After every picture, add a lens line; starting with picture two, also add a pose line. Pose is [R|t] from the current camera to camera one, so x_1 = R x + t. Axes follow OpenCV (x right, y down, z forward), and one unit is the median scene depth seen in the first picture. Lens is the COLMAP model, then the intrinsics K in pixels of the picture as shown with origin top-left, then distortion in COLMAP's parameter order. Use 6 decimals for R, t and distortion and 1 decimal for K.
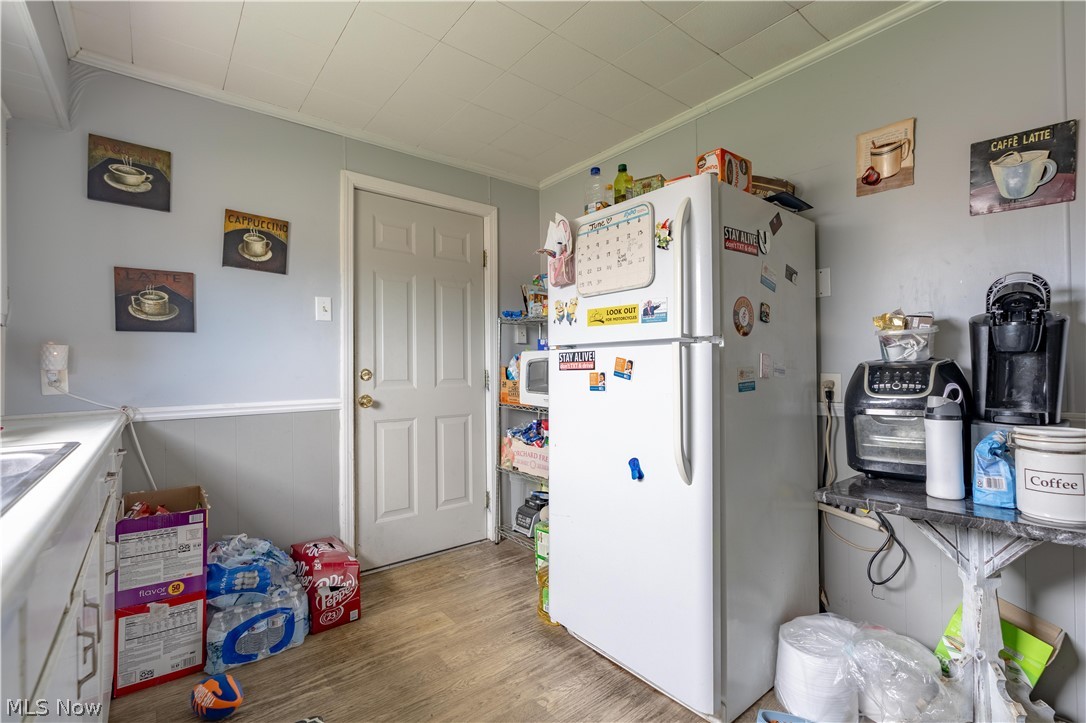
lens RADIAL K [[485.8, 0, 542.9], [0, 485.8, 362.9], [0, 0, 1]] dist [-0.000195, 0.000335]
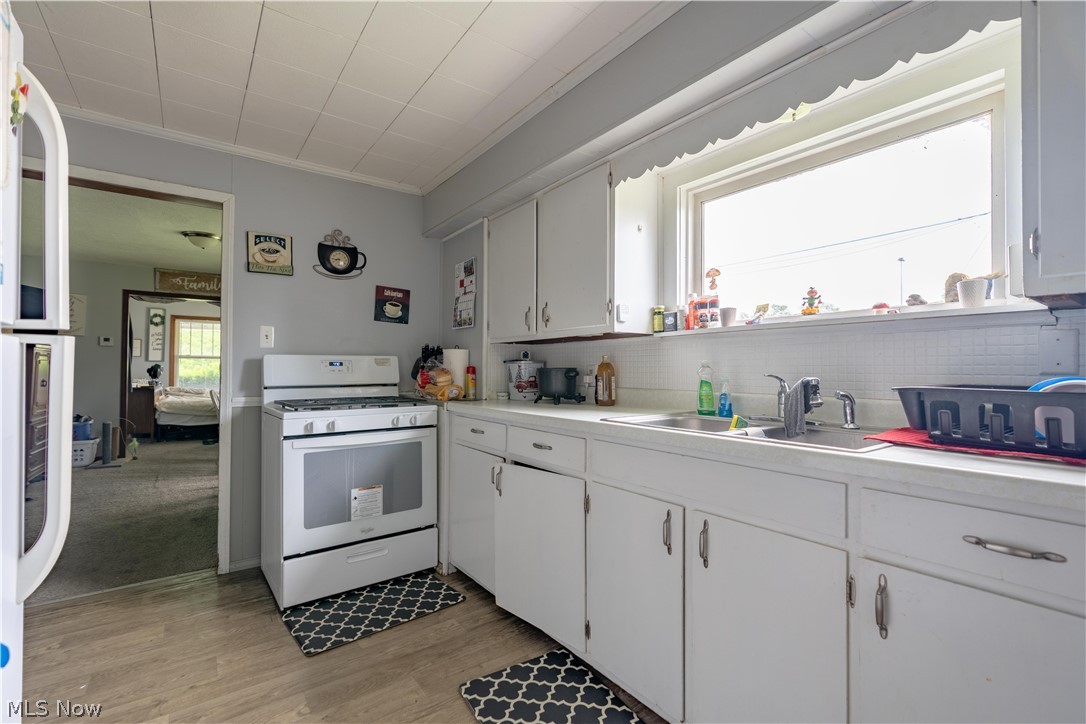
lens RADIAL K [[485.8, 0, 542.9], [0, 485.8, 363.4], [0, 0, 1]] dist [-0.000195, 0.000335]
pose [[-0.999176, 0.008594, 0.039668, -1.240298], [0.007614, 0.999664, -0.024788, 0.049681], [-0.039868, -0.024465, -0.998905, 2.264326]]
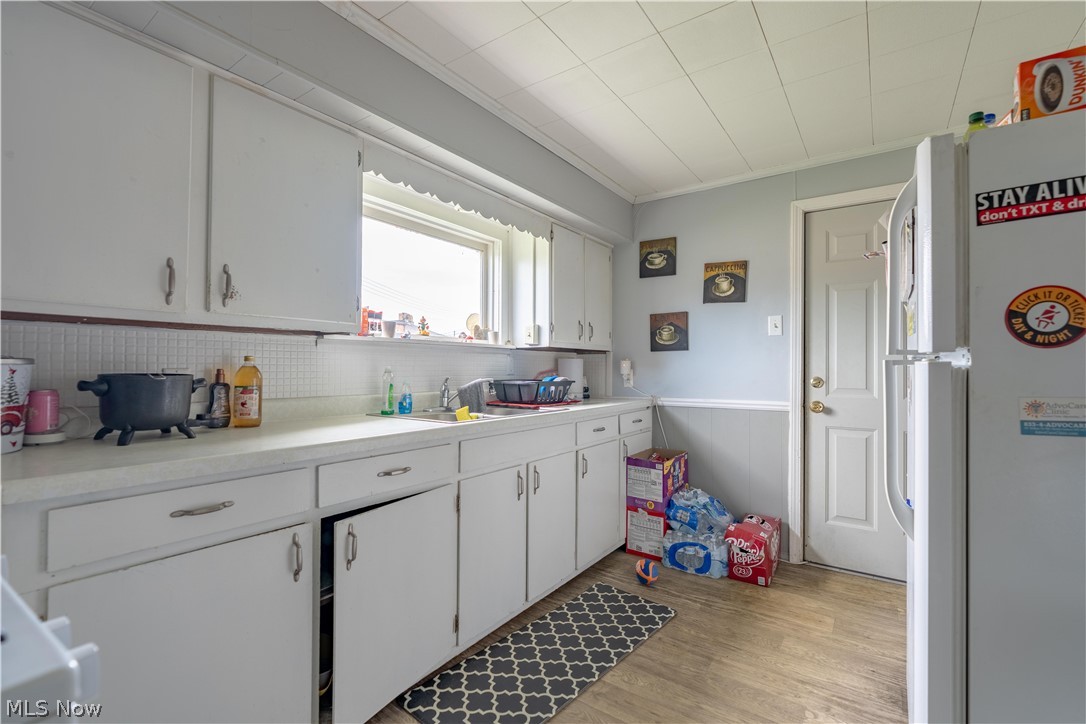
lens RADIAL K [[485.8, 0, 542.9], [0, 485.8, 363.4], [0, 0, 1]] dist [-0.000195, 0.000335]
pose [[0.277494, 0.002270, -0.960725, 0.663771], [0.004129, 0.999985, 0.003555, -0.031436], [0.960718, -0.004954, 0.277481, 0.153101]]
